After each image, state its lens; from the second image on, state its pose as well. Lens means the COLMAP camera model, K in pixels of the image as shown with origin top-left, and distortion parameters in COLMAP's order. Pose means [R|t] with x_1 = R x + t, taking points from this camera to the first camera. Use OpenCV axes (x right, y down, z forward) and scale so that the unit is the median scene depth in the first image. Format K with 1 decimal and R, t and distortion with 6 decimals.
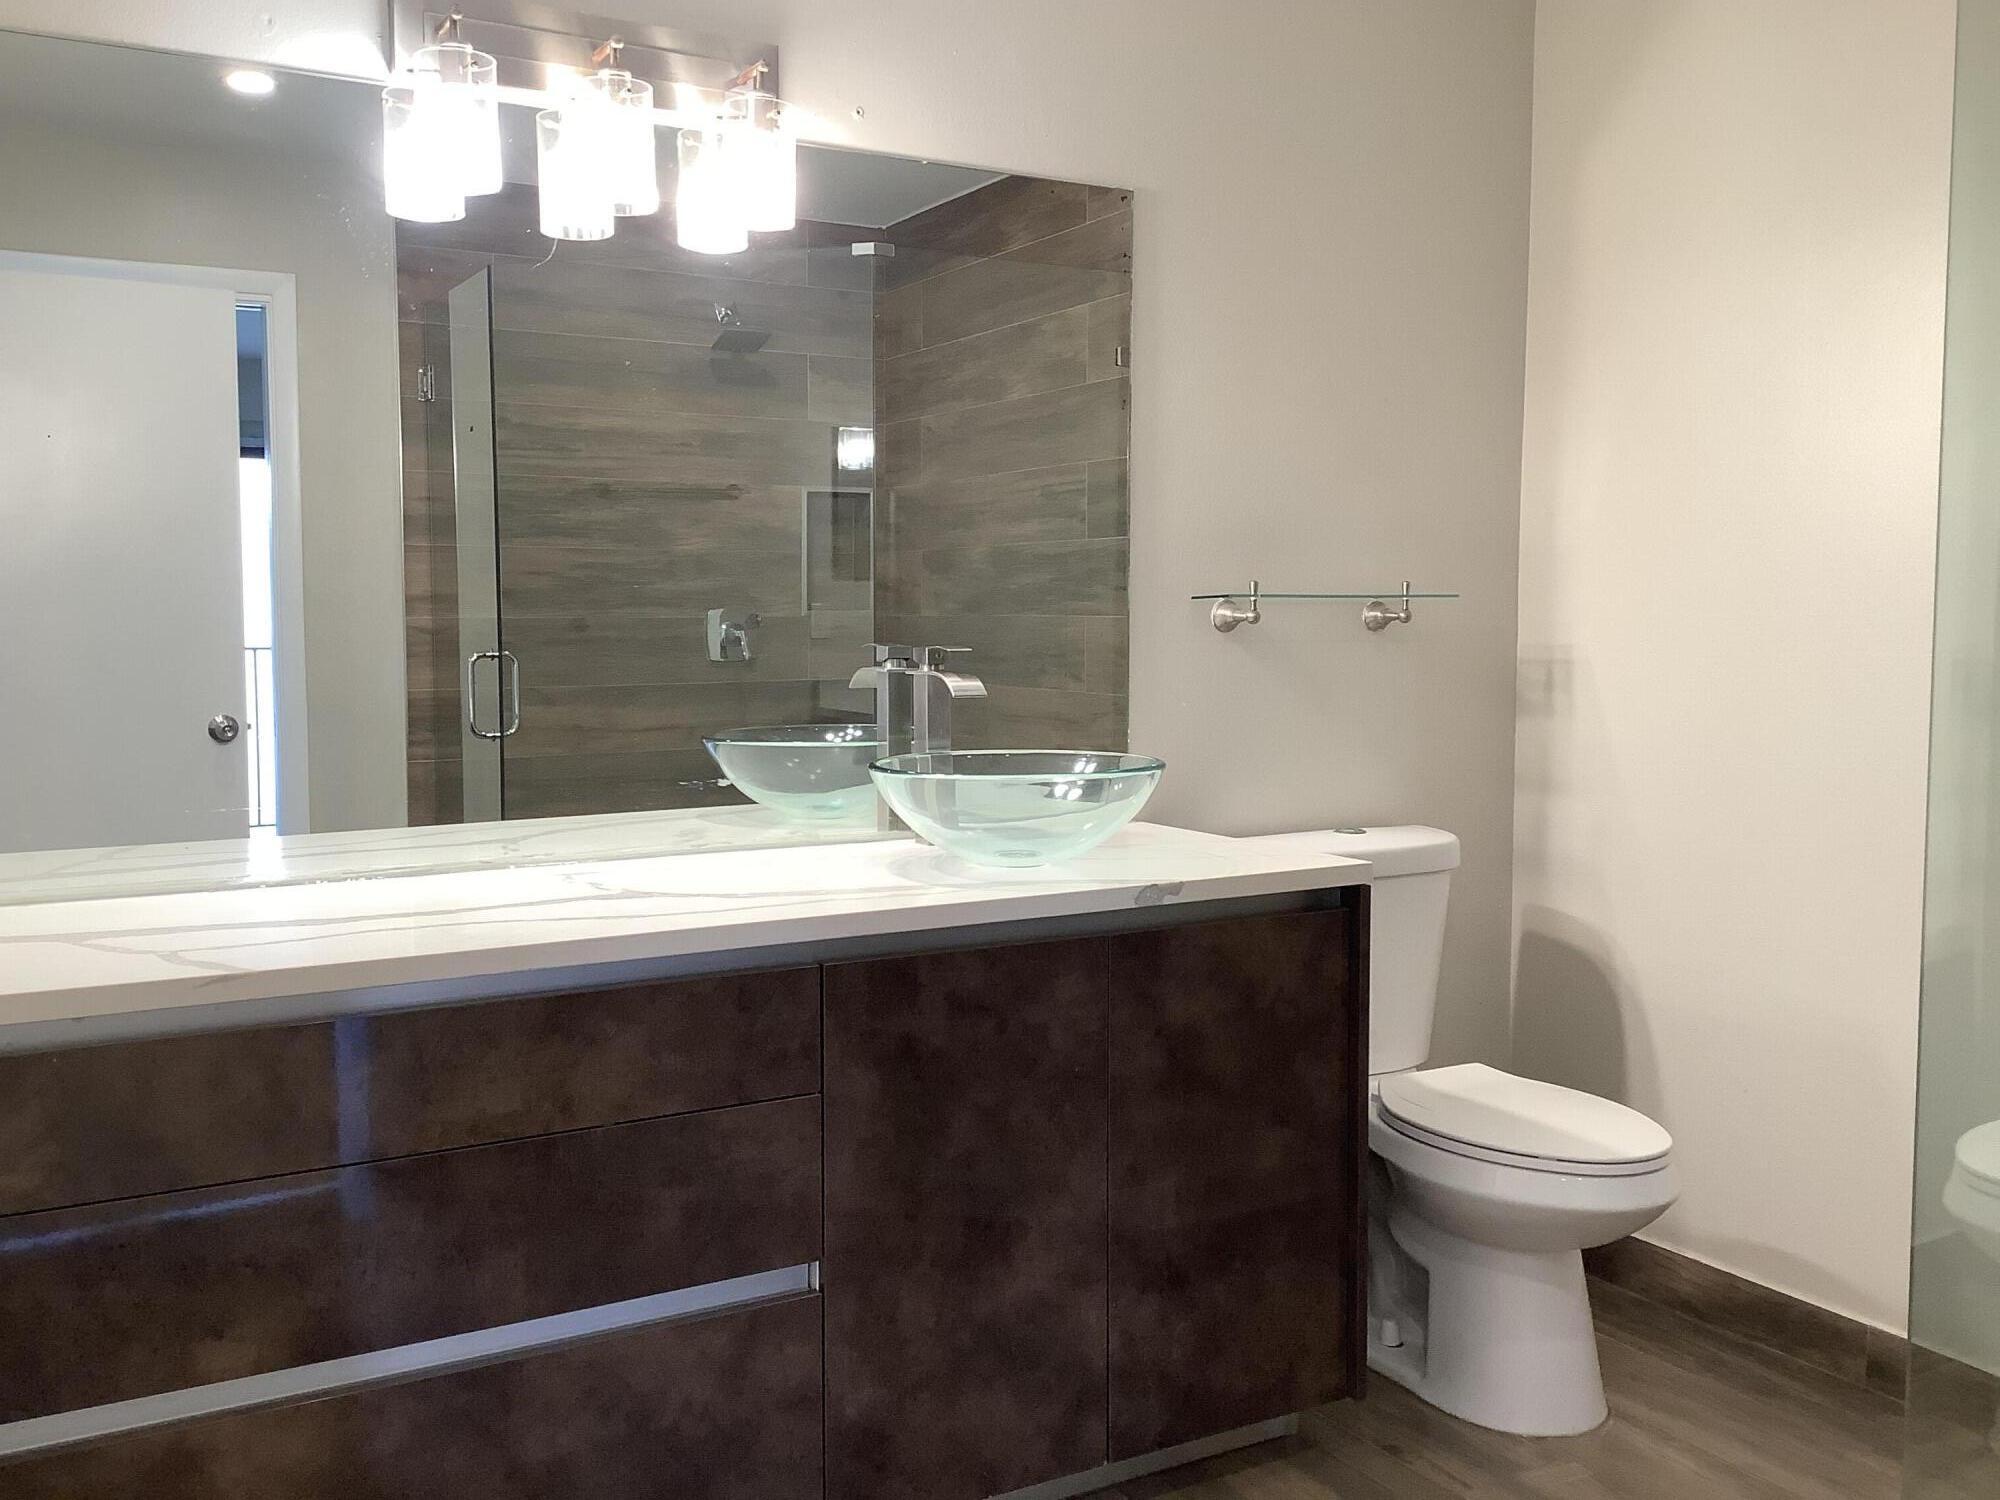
lens RADIAL K [[1799.9, 0, 994.5], [0, 1799.9, 744.2], [0, 0, 1]] dist [0.082181, -0.162303]
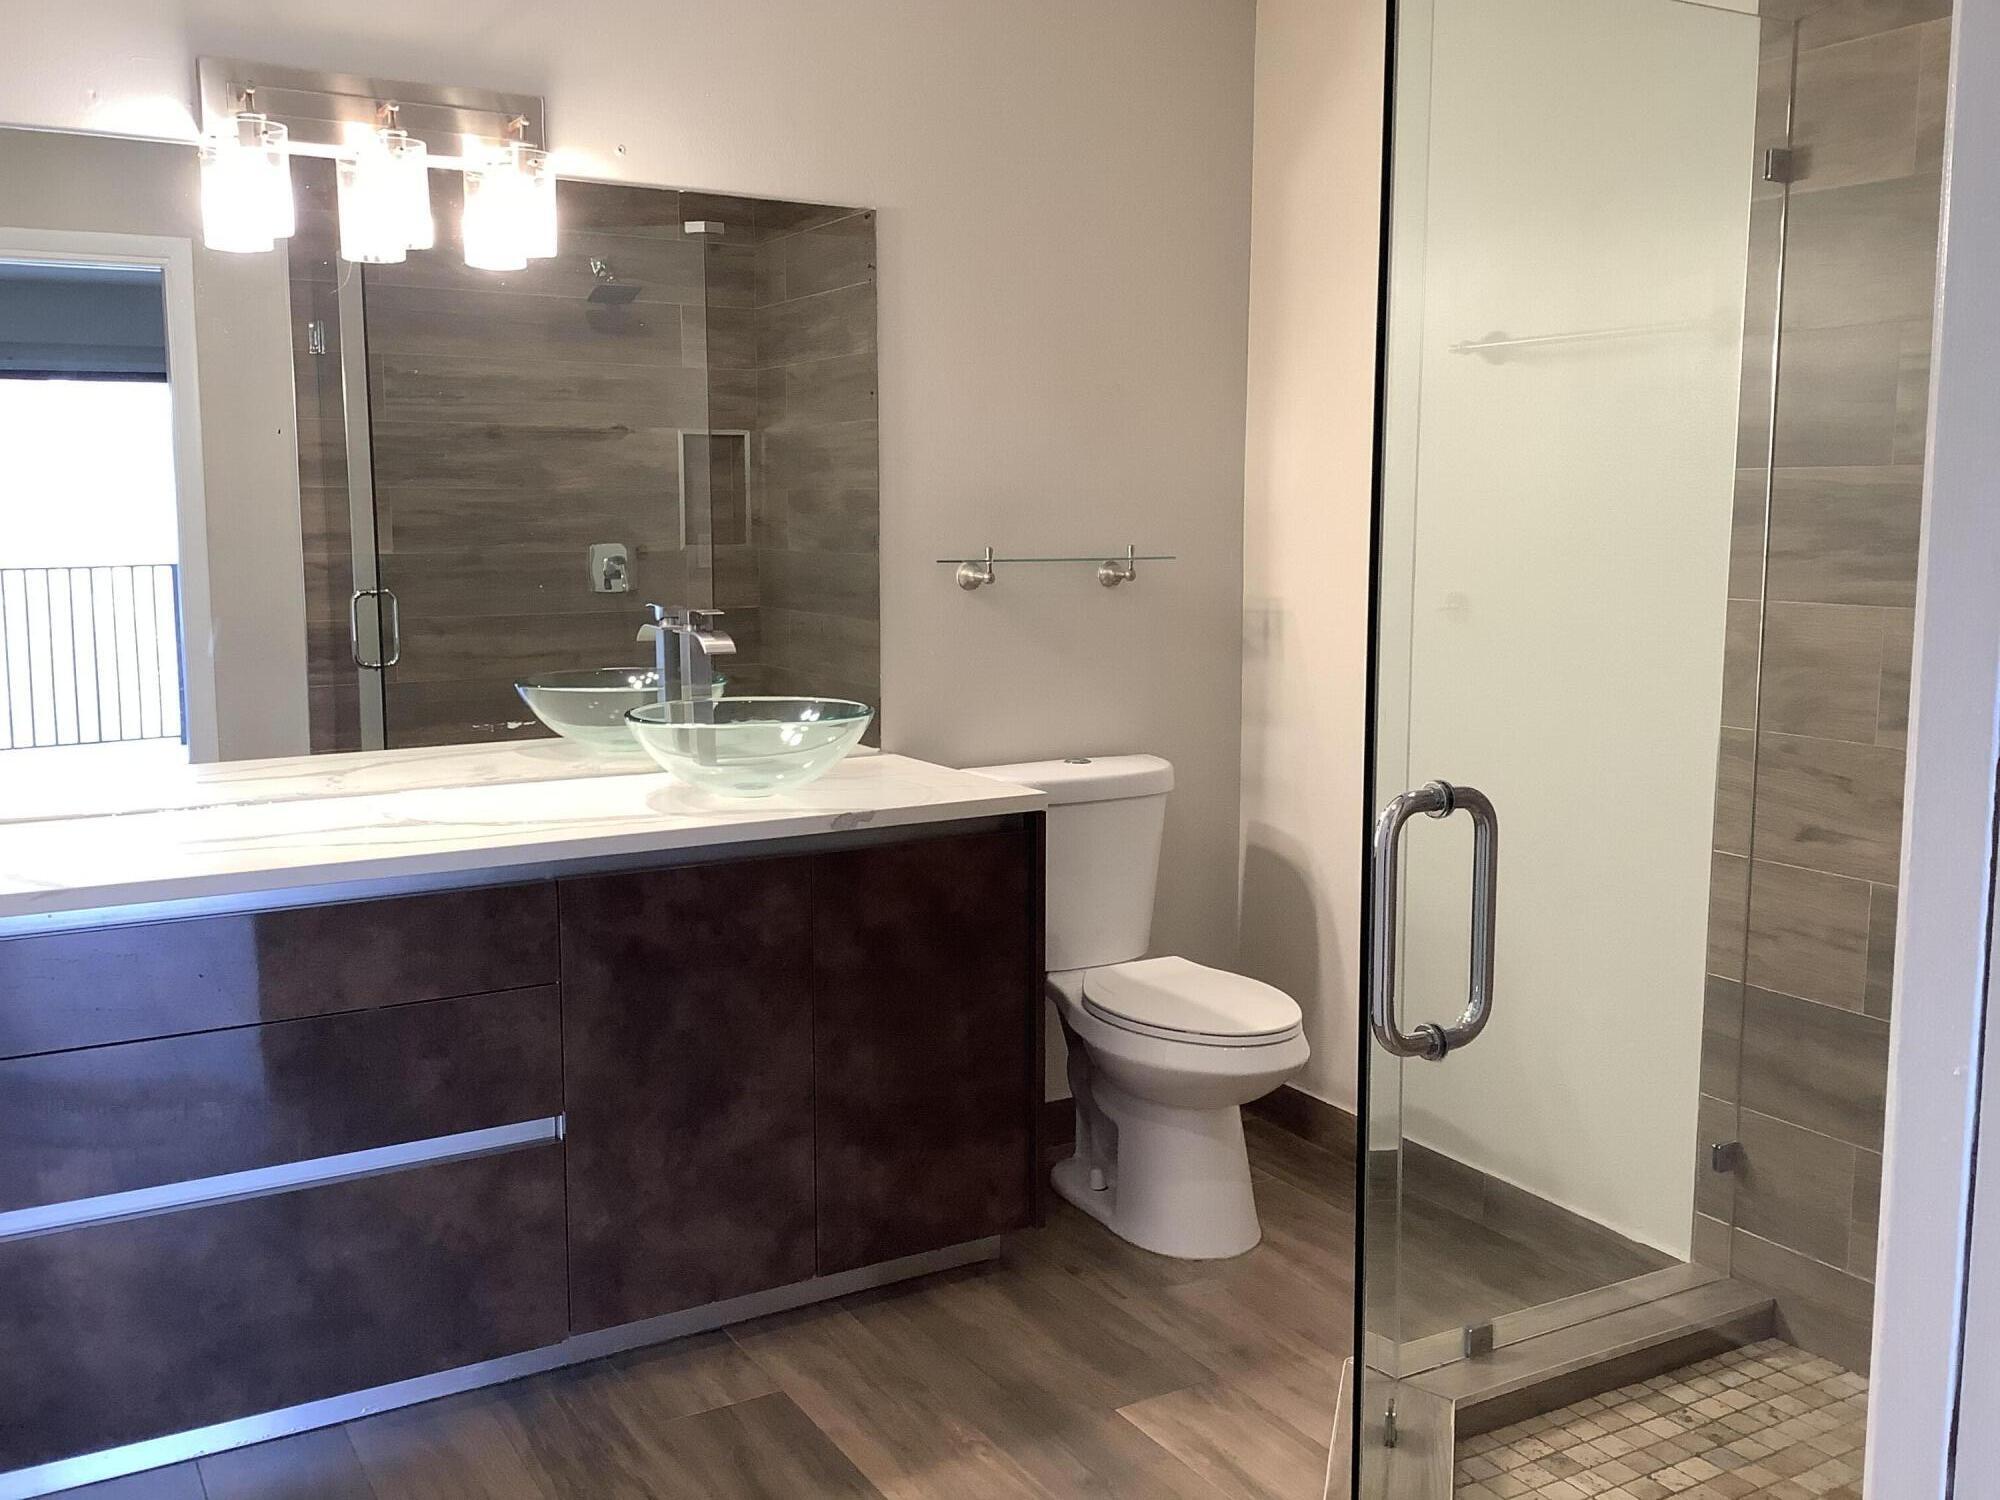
lens RADIAL K [[1799.9, 0, 1004.1], [0, 1799.9, 748.0], [0, 0, 1]] dist [0.082181, -0.162303]
pose [[0.999914, -0.001740, 0.013036, 0.155506], [0.000980, 0.998308, 0.058133, -0.032453], [-0.013115, -0.058115, 0.998224, -0.190375]]
